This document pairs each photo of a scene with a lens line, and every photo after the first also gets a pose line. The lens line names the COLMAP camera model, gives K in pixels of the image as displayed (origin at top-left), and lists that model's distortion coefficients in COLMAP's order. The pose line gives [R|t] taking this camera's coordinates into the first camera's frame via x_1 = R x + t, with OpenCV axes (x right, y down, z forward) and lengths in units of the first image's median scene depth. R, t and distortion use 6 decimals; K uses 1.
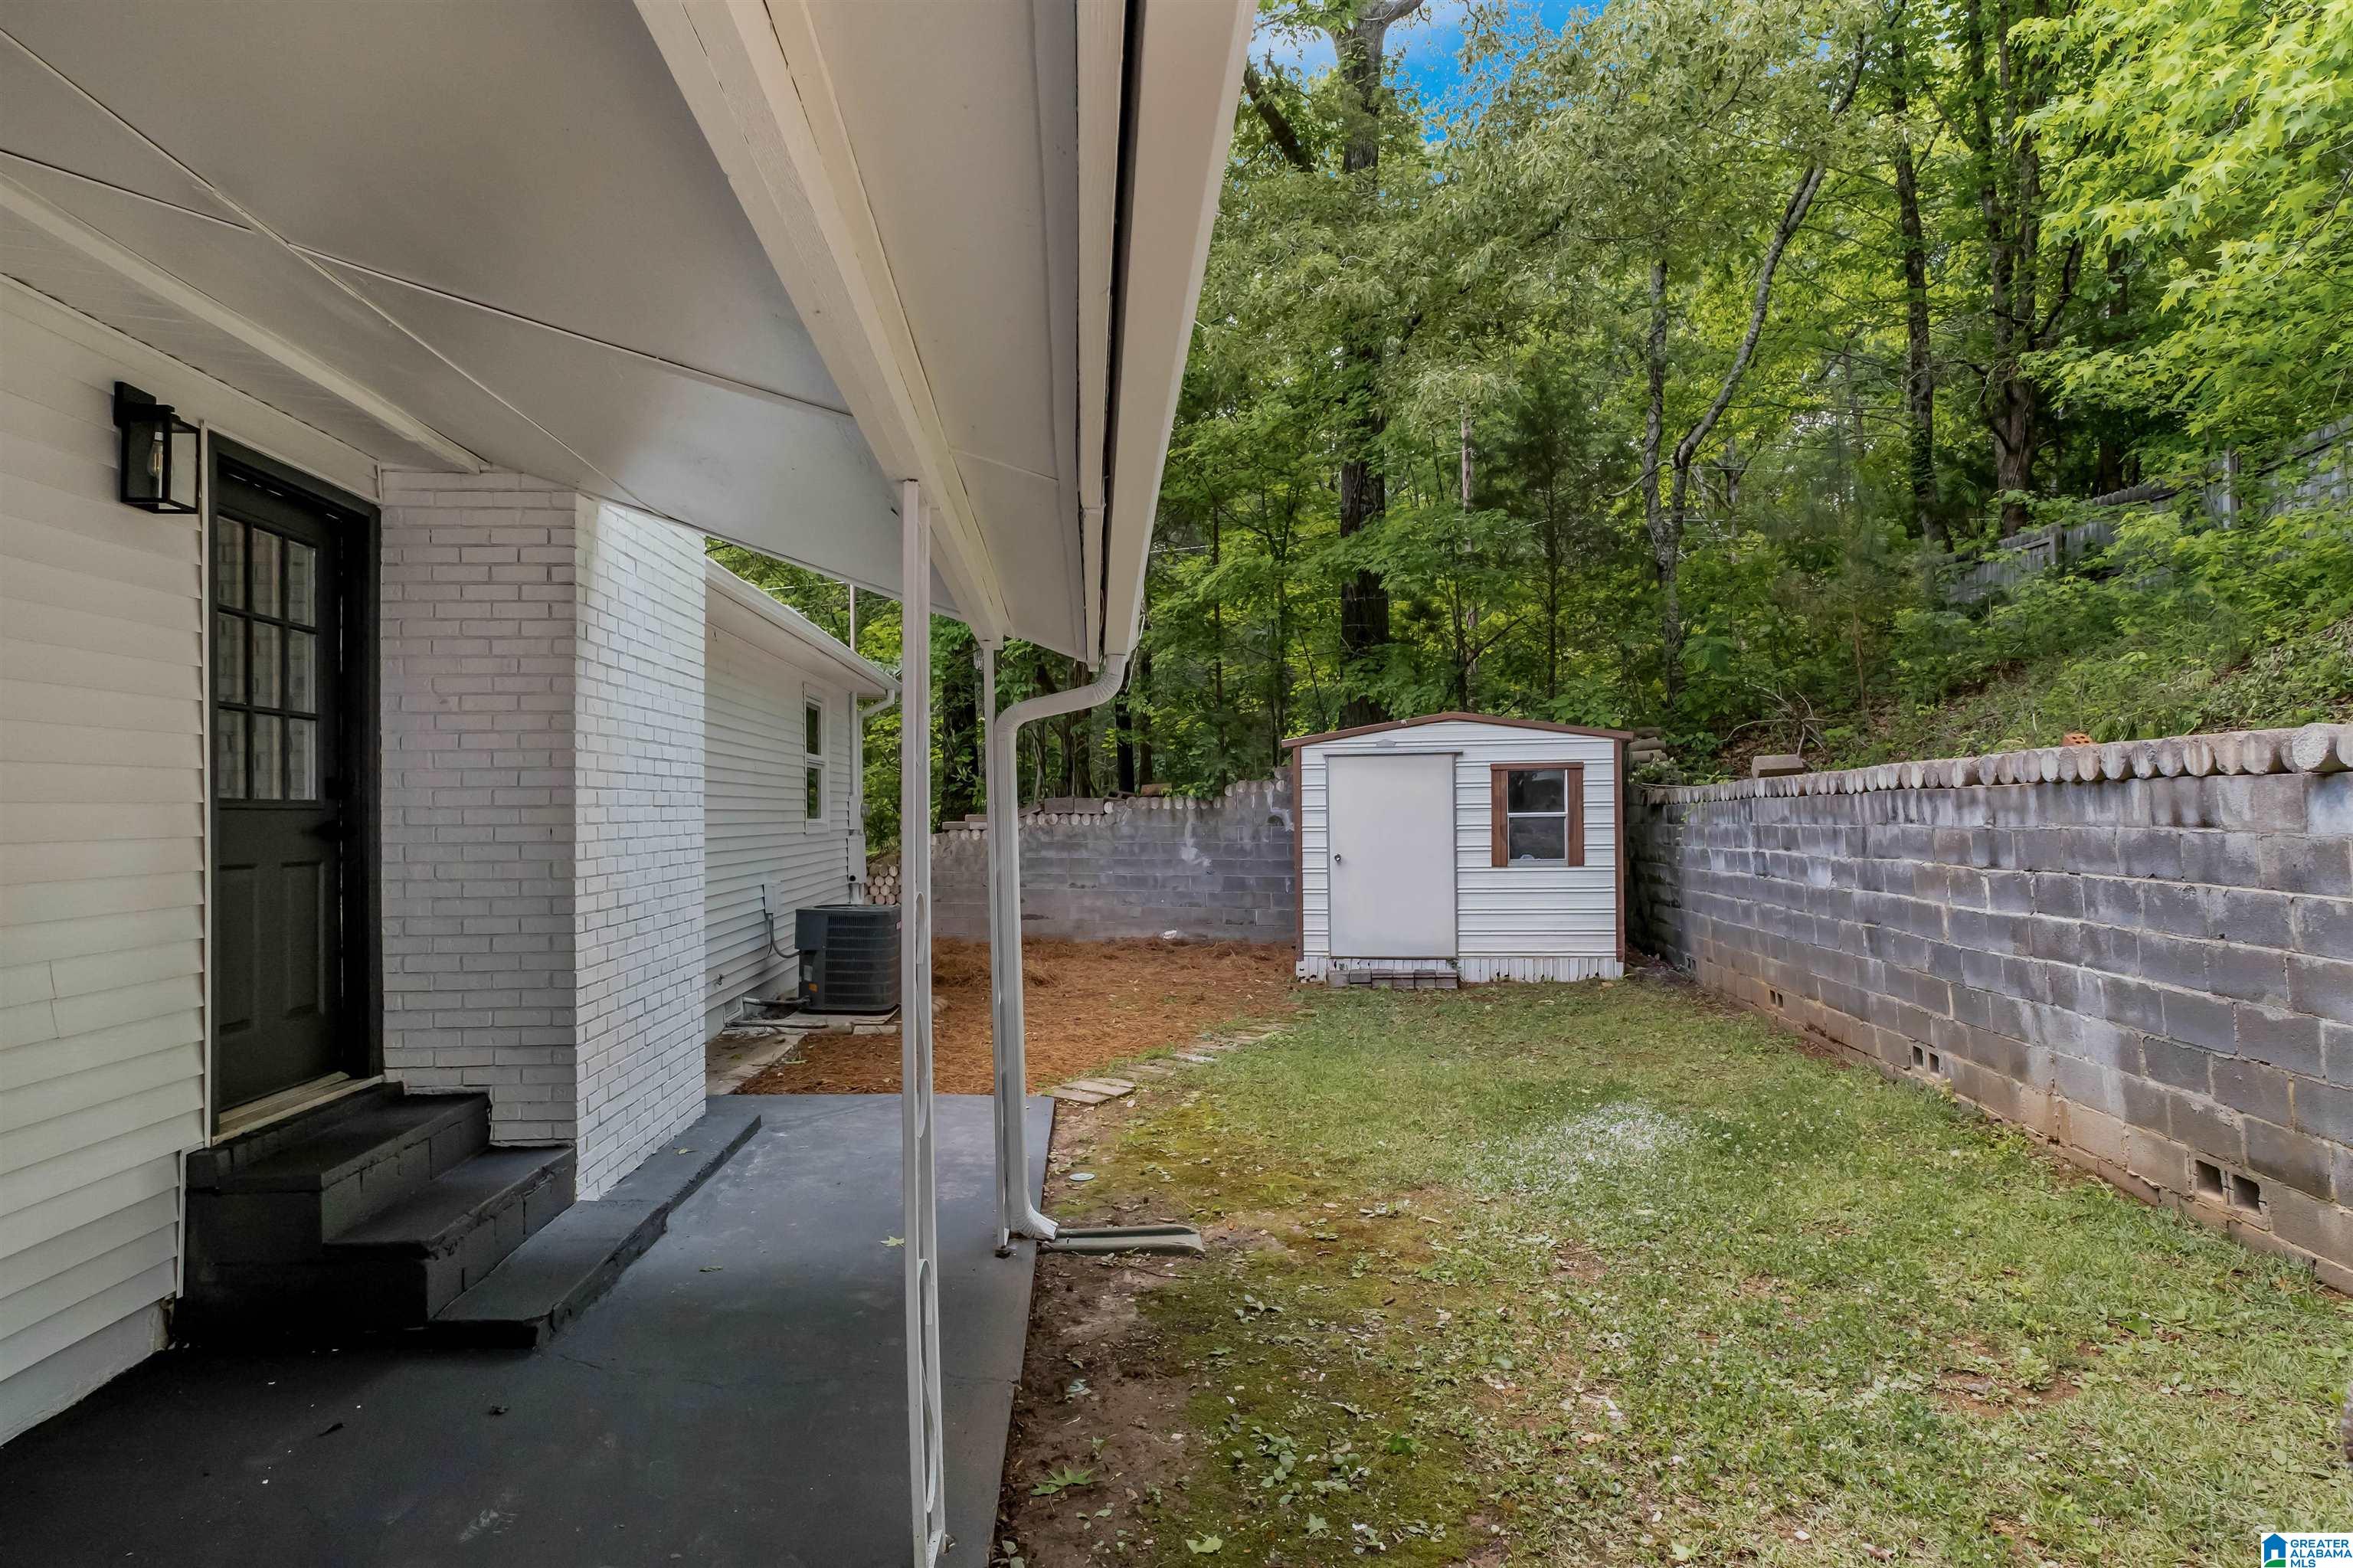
lens RADIAL K [[1269.9, 0, 1174.8], [0, 1269.9, 764.5], [0, 0, 1]] dist [-0.002061, -0.001274]
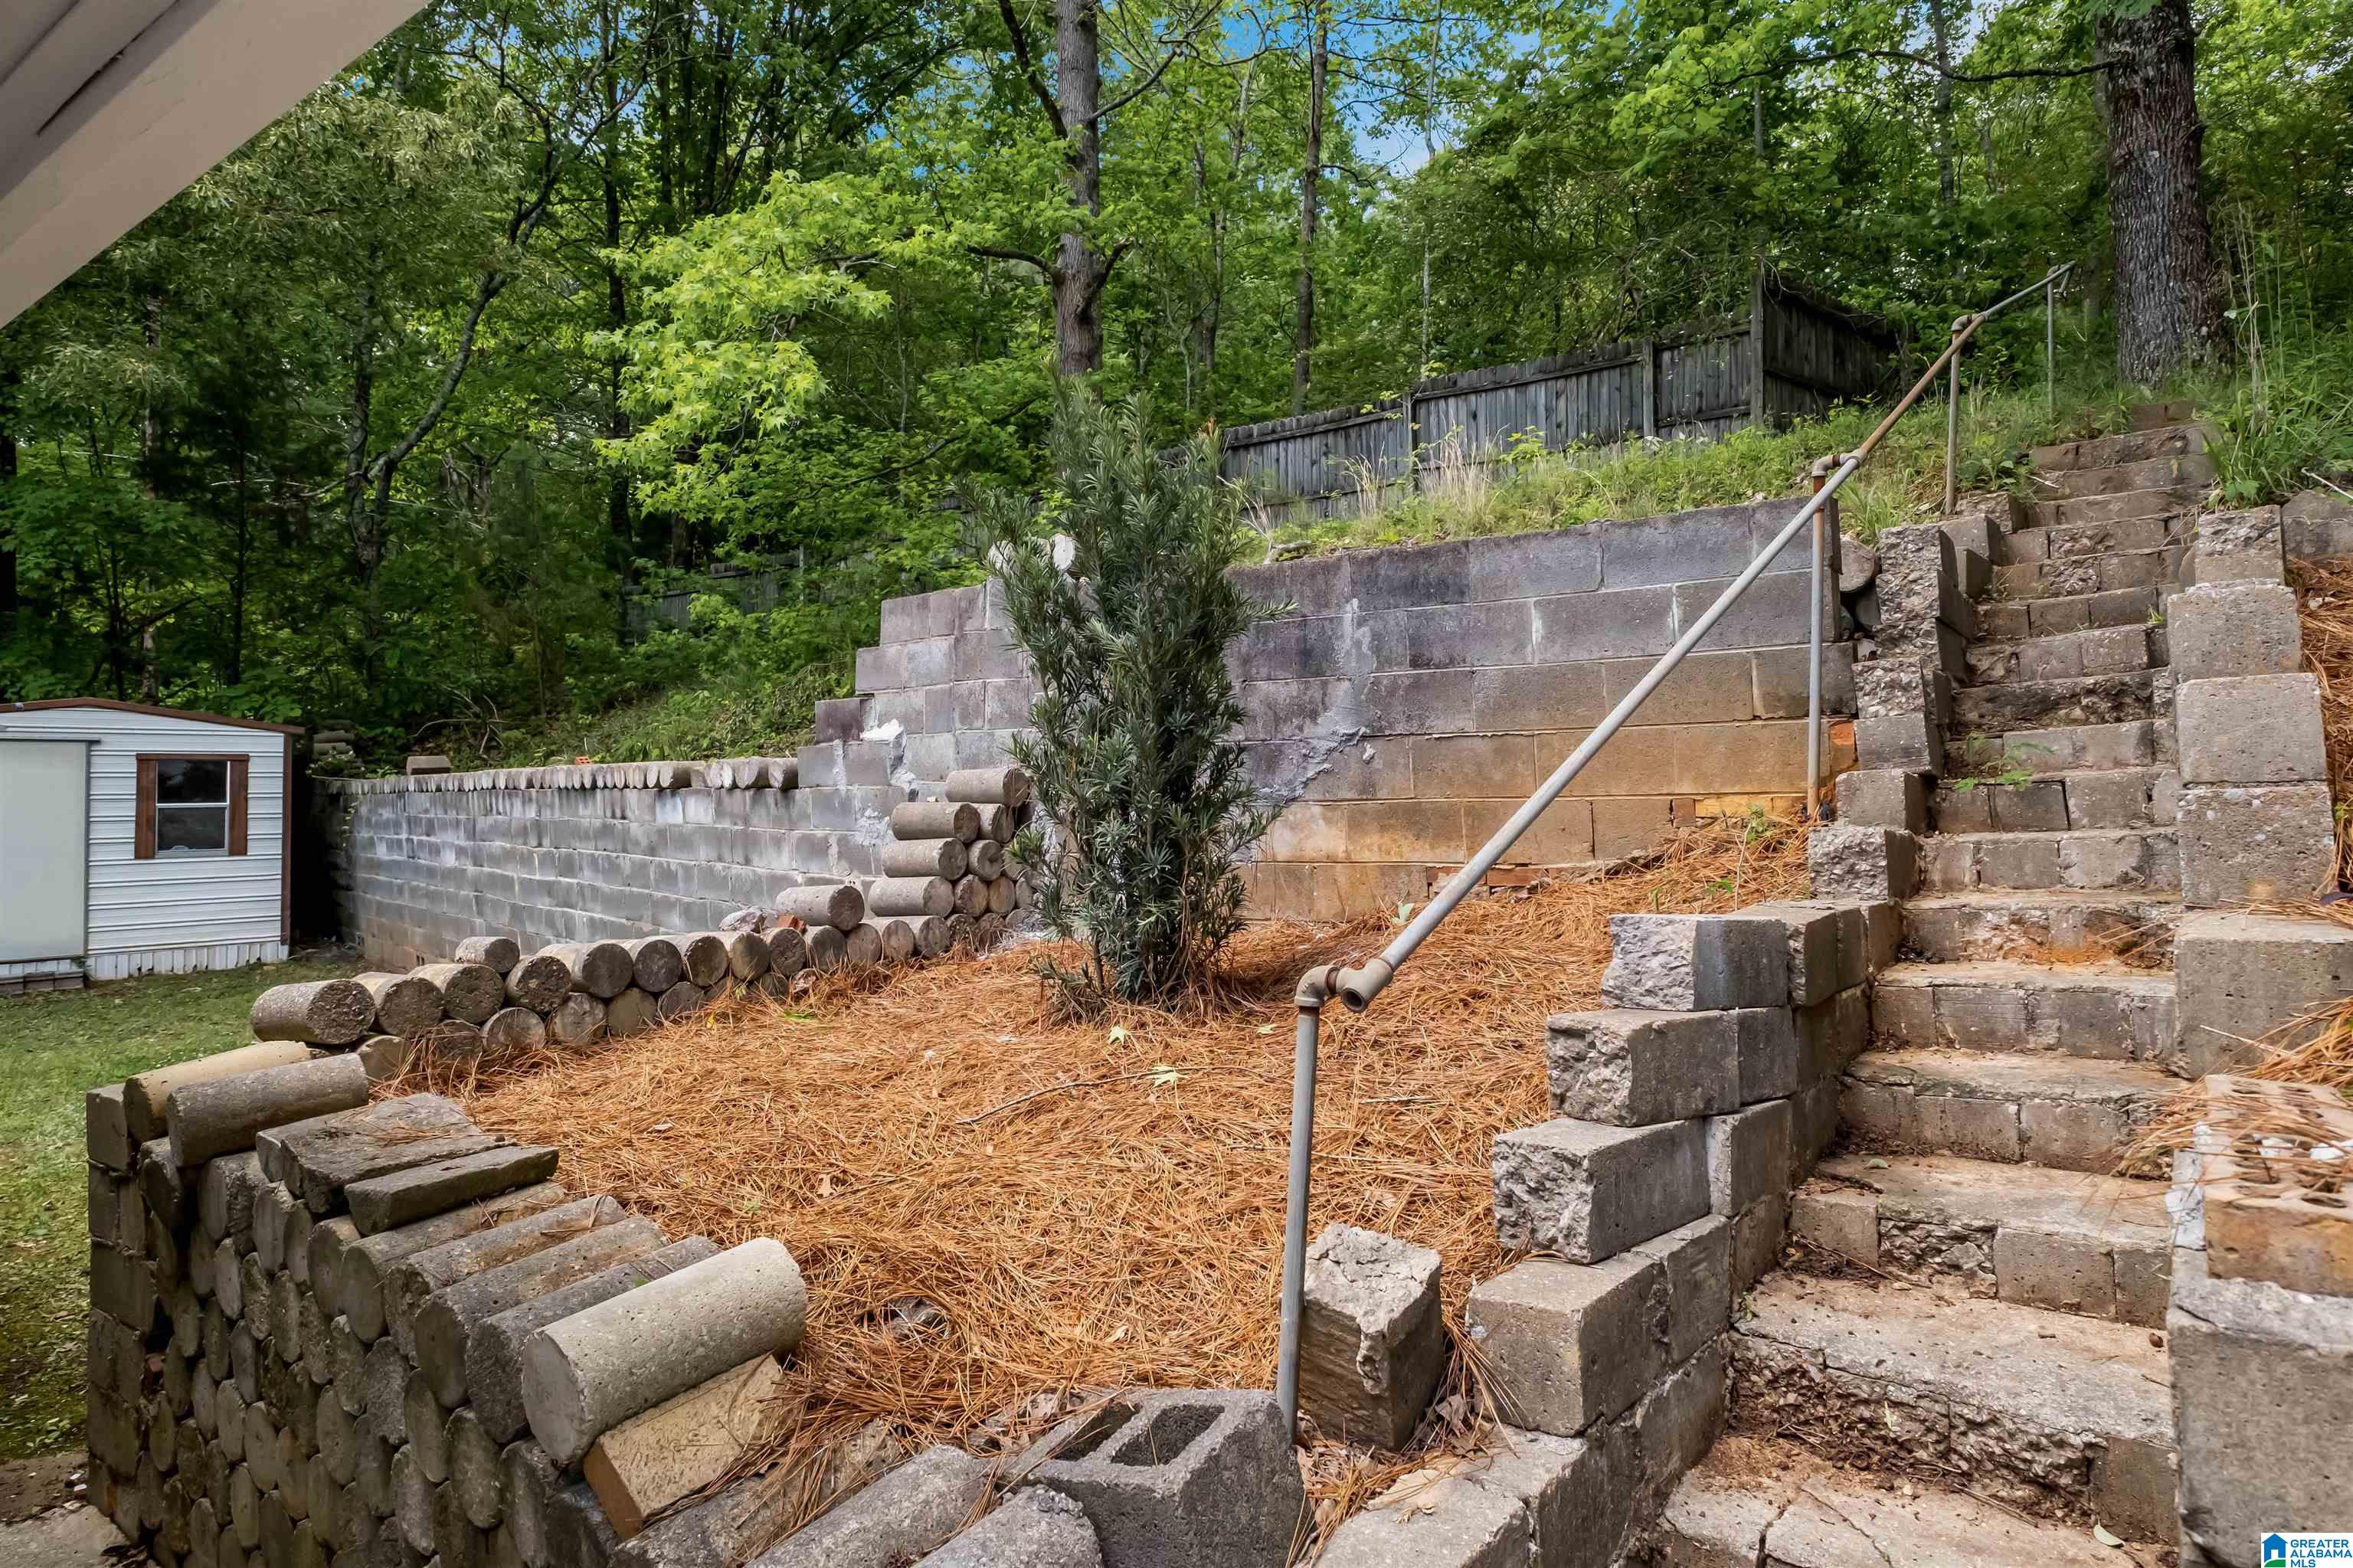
lens RADIAL K [[1269.9, 0, 1174.8], [0, 1269.9, 764.5], [0, 0, 1]] dist [-0.002061, -0.001274]
pose [[0.623199, 0.020950, 0.781782, -0.014705], [-0.032198, 0.999481, -0.001117, -0.016836], [-0.781400, -0.024476, 0.623550, -0.231419]]
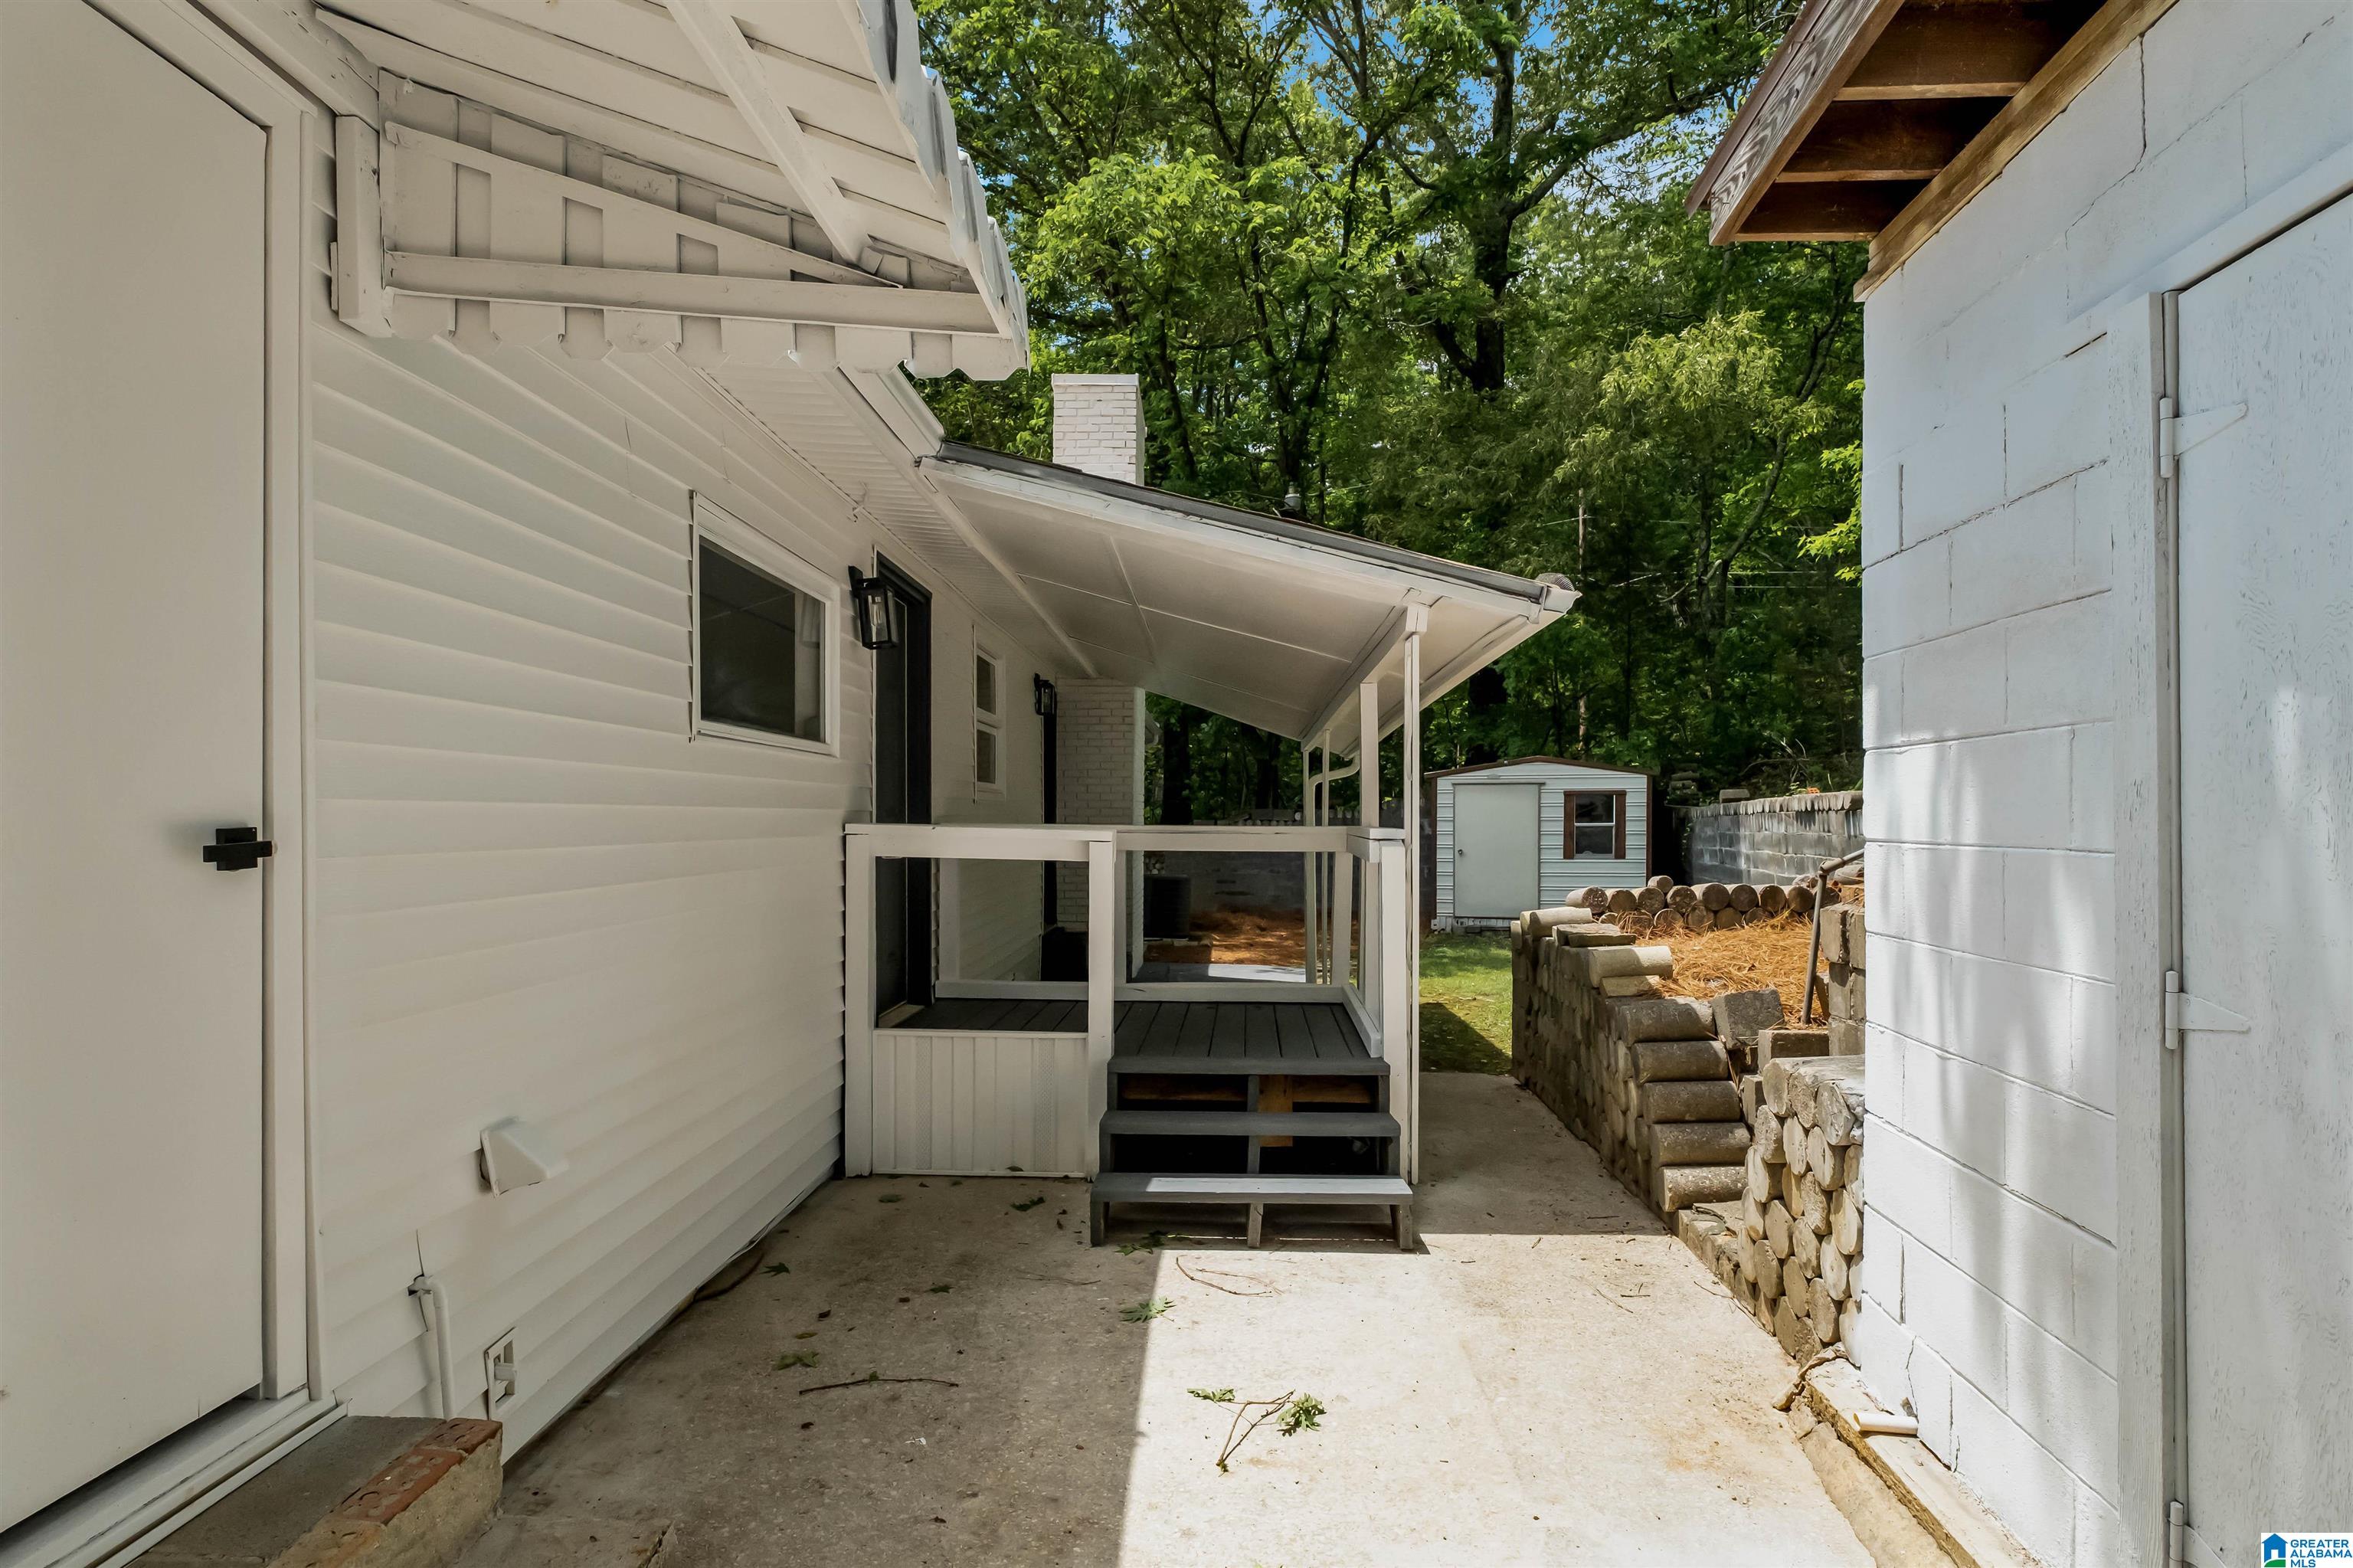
lens RADIAL K [[1259.2, 0, 1177.8], [0, 1259.2, 822.2], [0, 0, 1]] dist [-0.001681, -0.000325]
pose [[0.994538, 0.008578, -0.104021, -0.053211], [-0.004369, 0.999165, 0.040626, -0.022635], [0.104283, -0.039949, 0.993745, -0.550861]]
